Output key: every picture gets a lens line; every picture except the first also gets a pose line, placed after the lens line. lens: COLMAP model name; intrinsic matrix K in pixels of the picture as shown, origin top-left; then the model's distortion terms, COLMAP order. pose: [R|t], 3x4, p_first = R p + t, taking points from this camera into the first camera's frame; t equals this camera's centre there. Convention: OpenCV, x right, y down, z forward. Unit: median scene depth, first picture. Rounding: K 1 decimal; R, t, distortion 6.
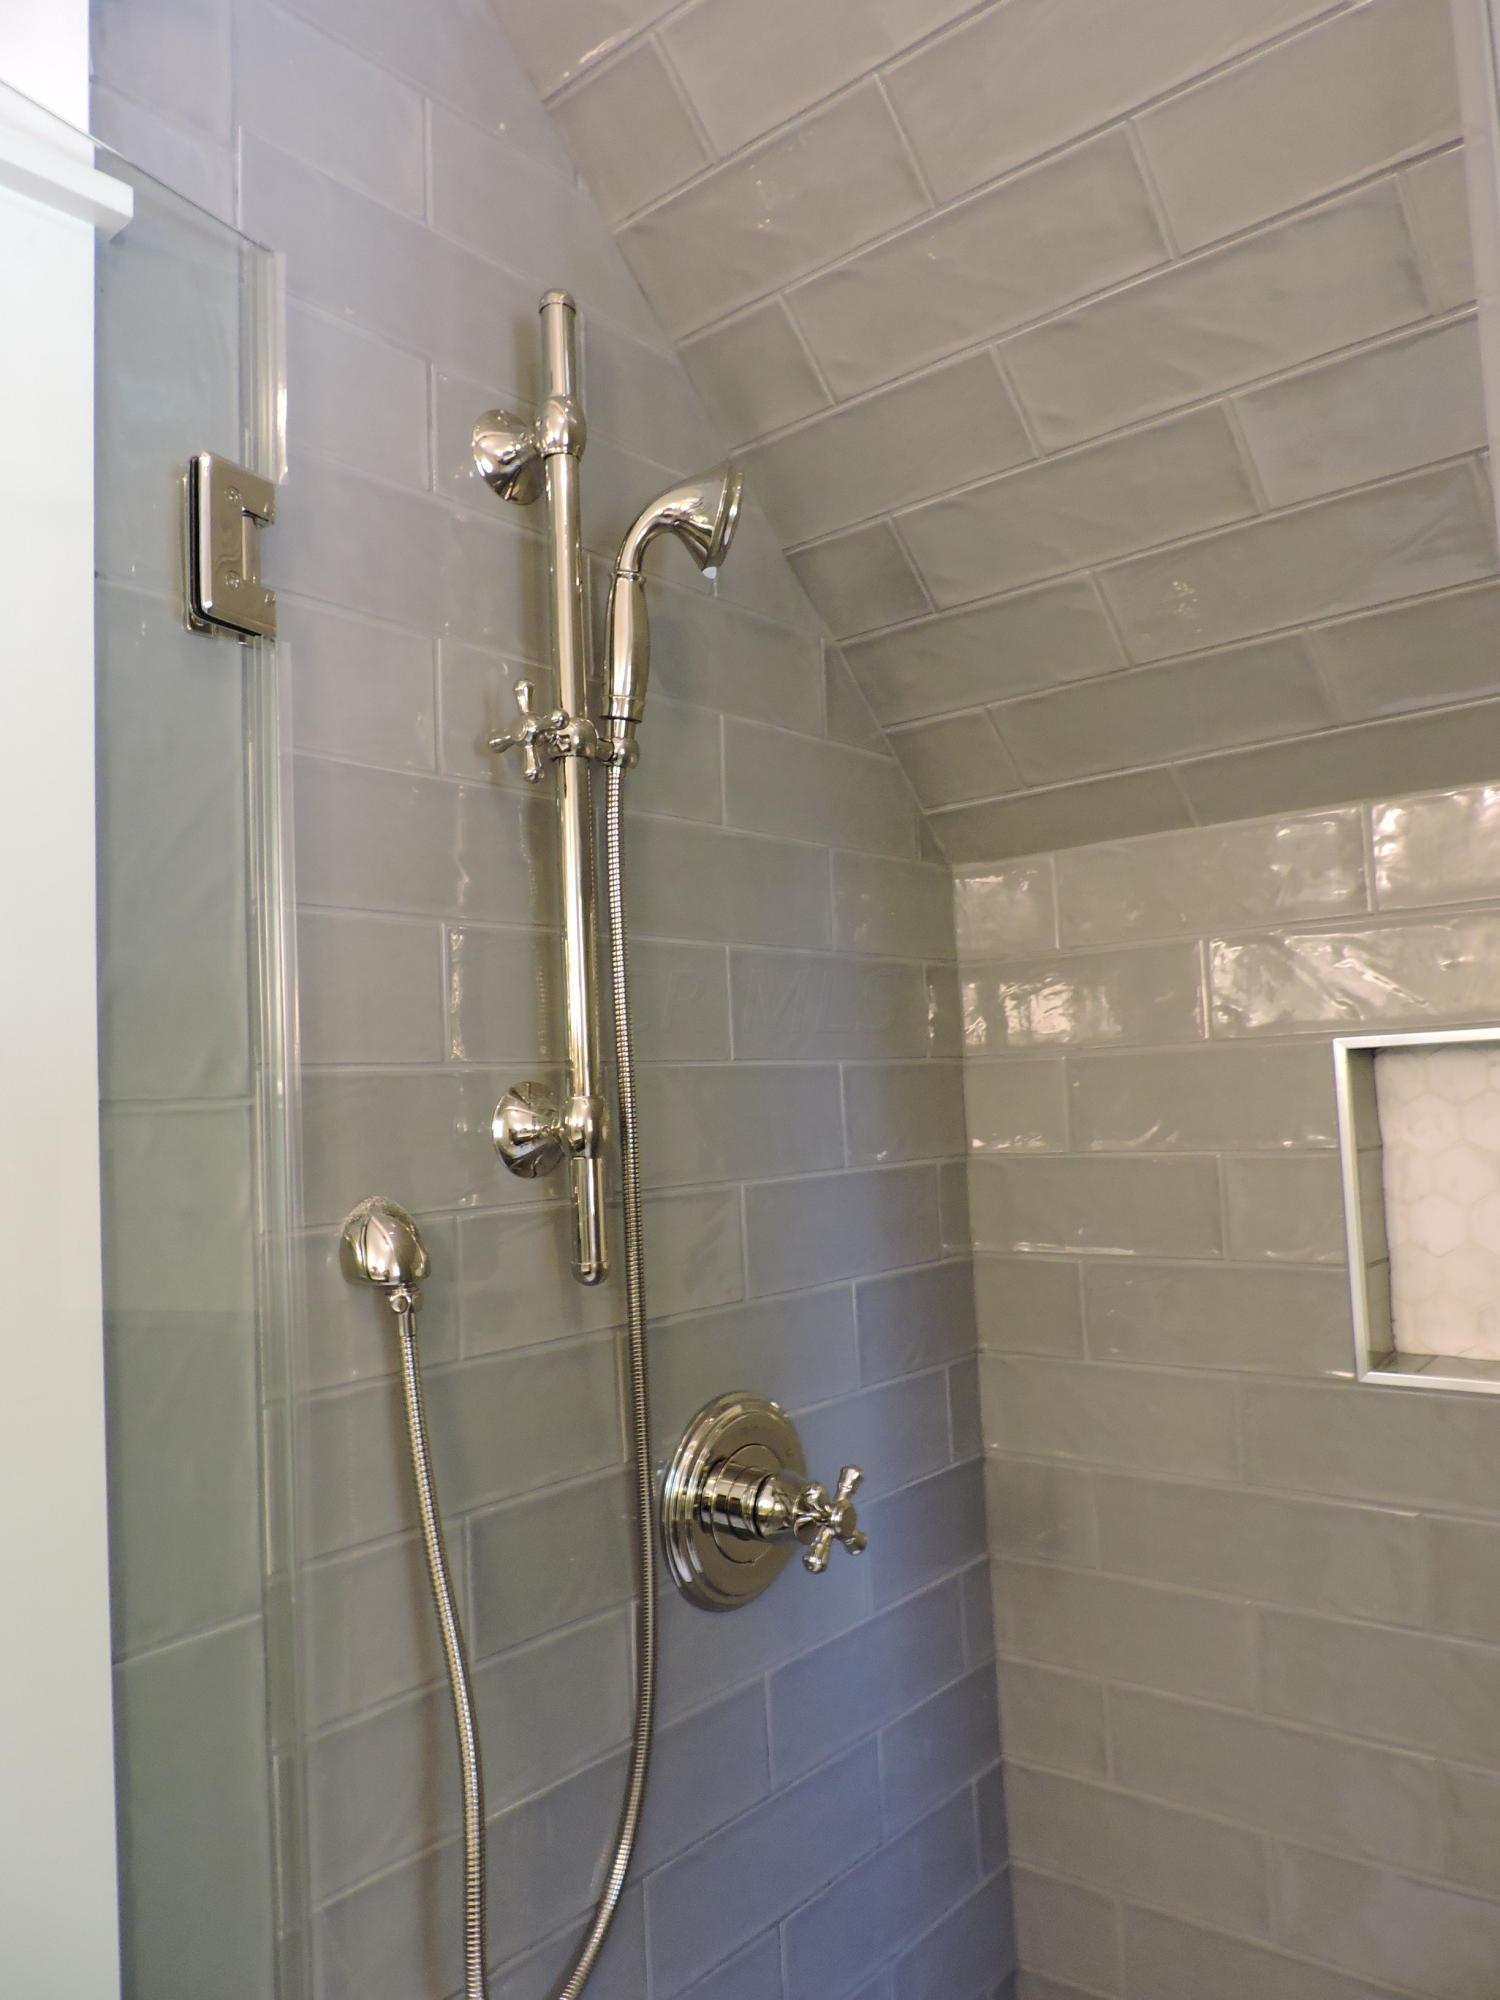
lens RADIAL K [[1430.8, 0, 741.7], [0, 1430.8, 1017.3], [0, 0, 1]] dist [-0.019567, 0.009107]
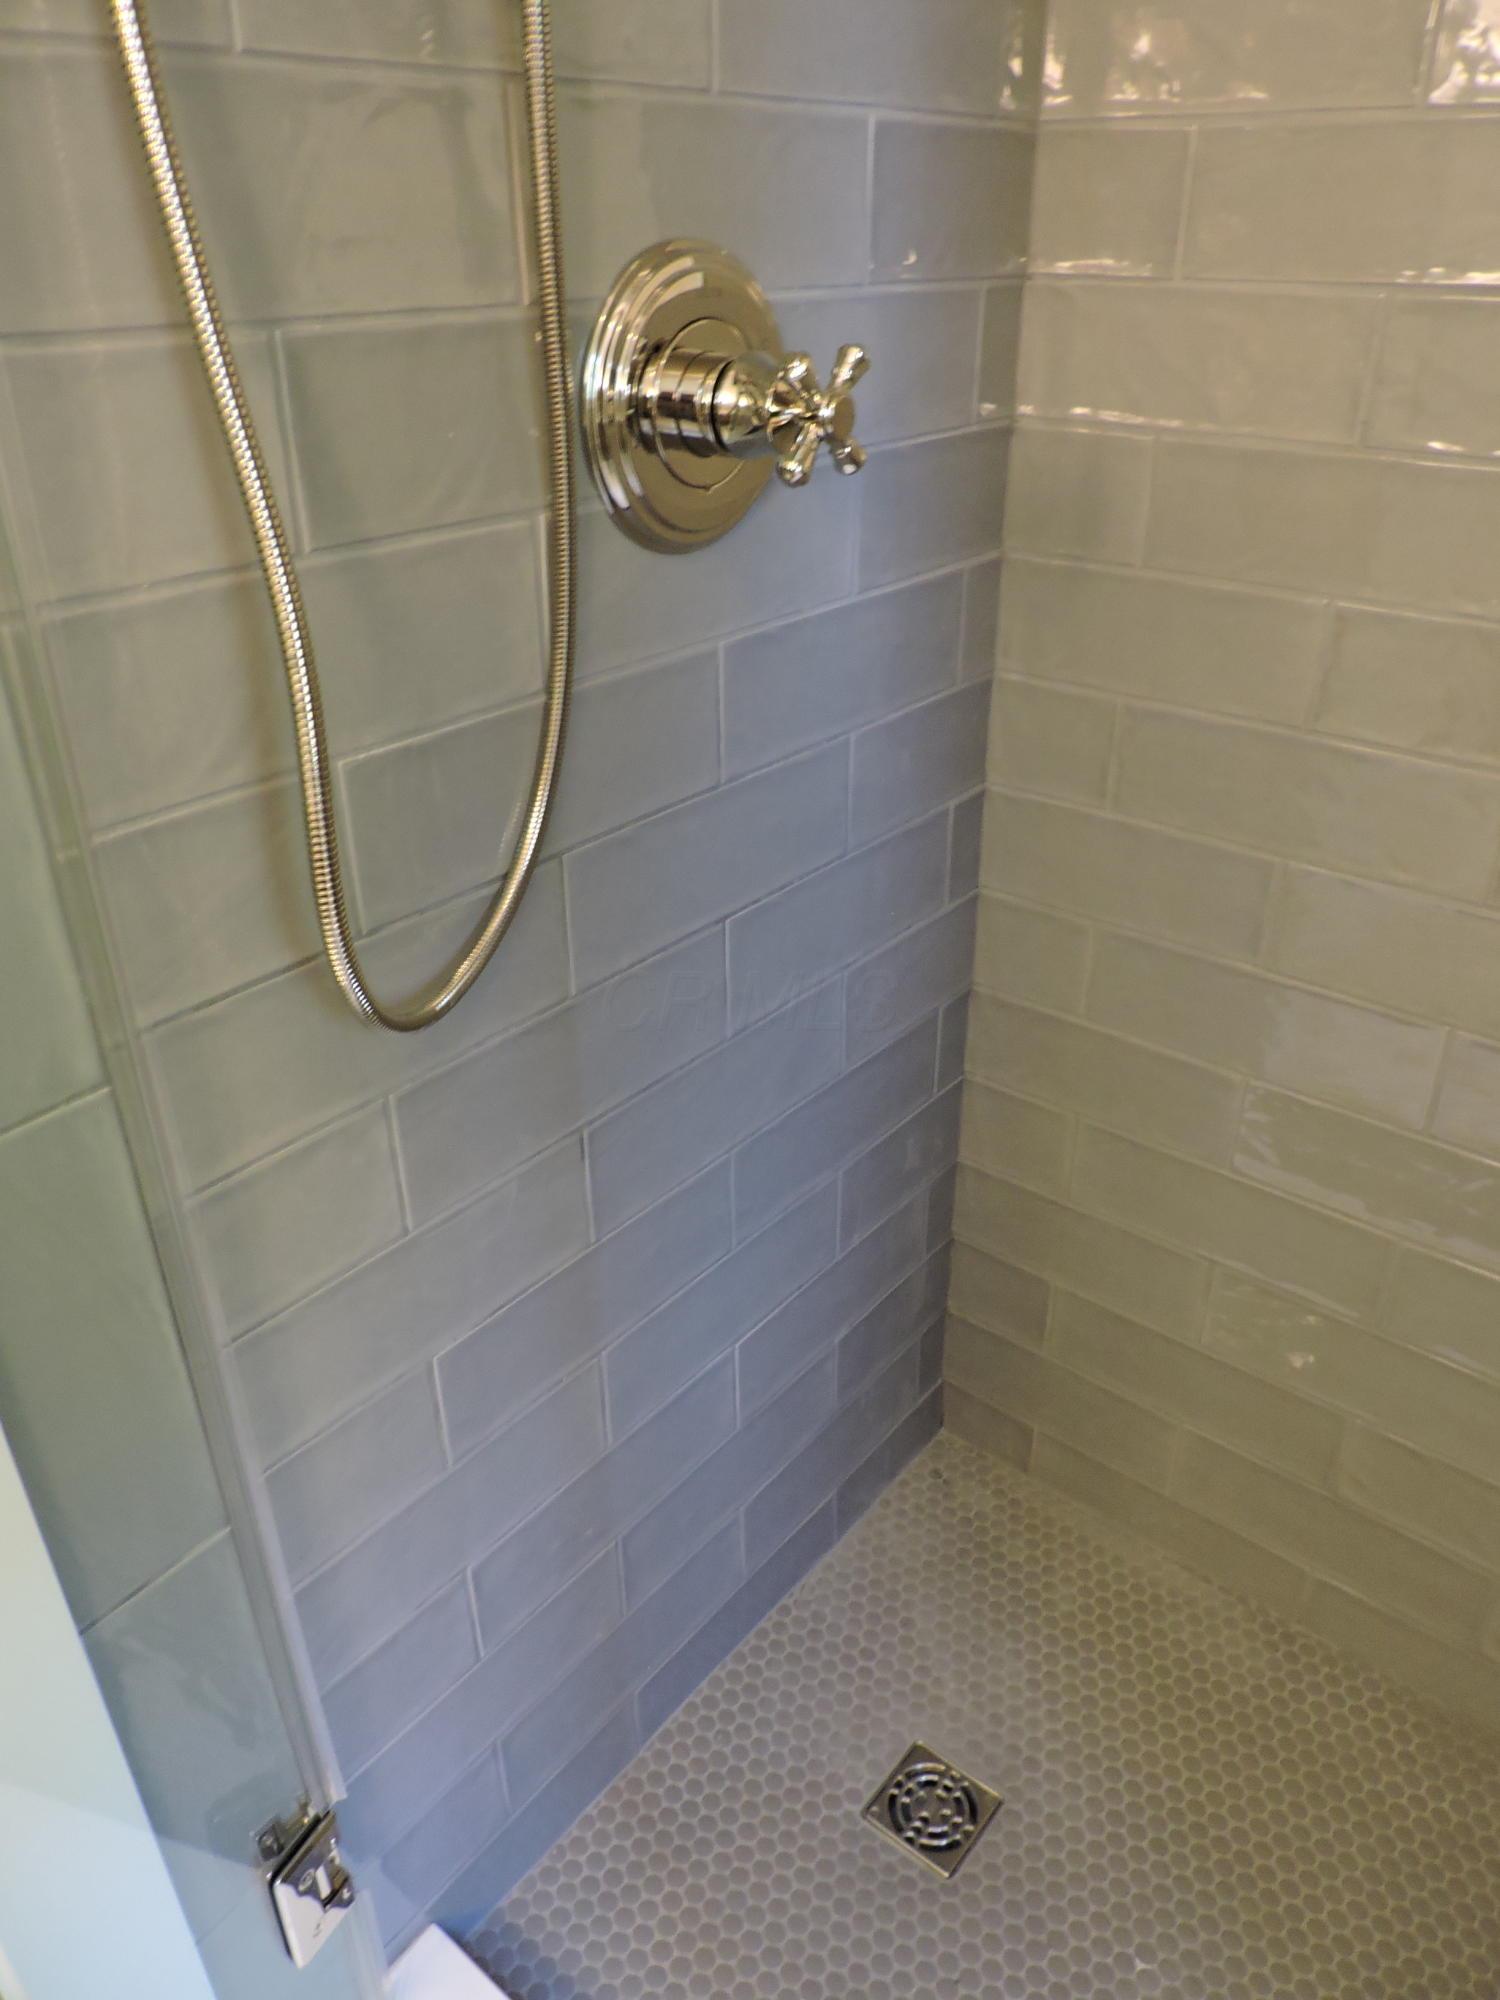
lens RADIAL K [[1430.8, 0, 743.8], [0, 1430.8, 999.7], [0, 0, 1]] dist [-0.019567, 0.009107]
pose [[0.998790, 0.034119, 0.035430, 0.009037], [-0.047788, 0.843706, 0.534674, 0.208943], [-0.011650, -0.535720, 0.844315, 0.231120]]
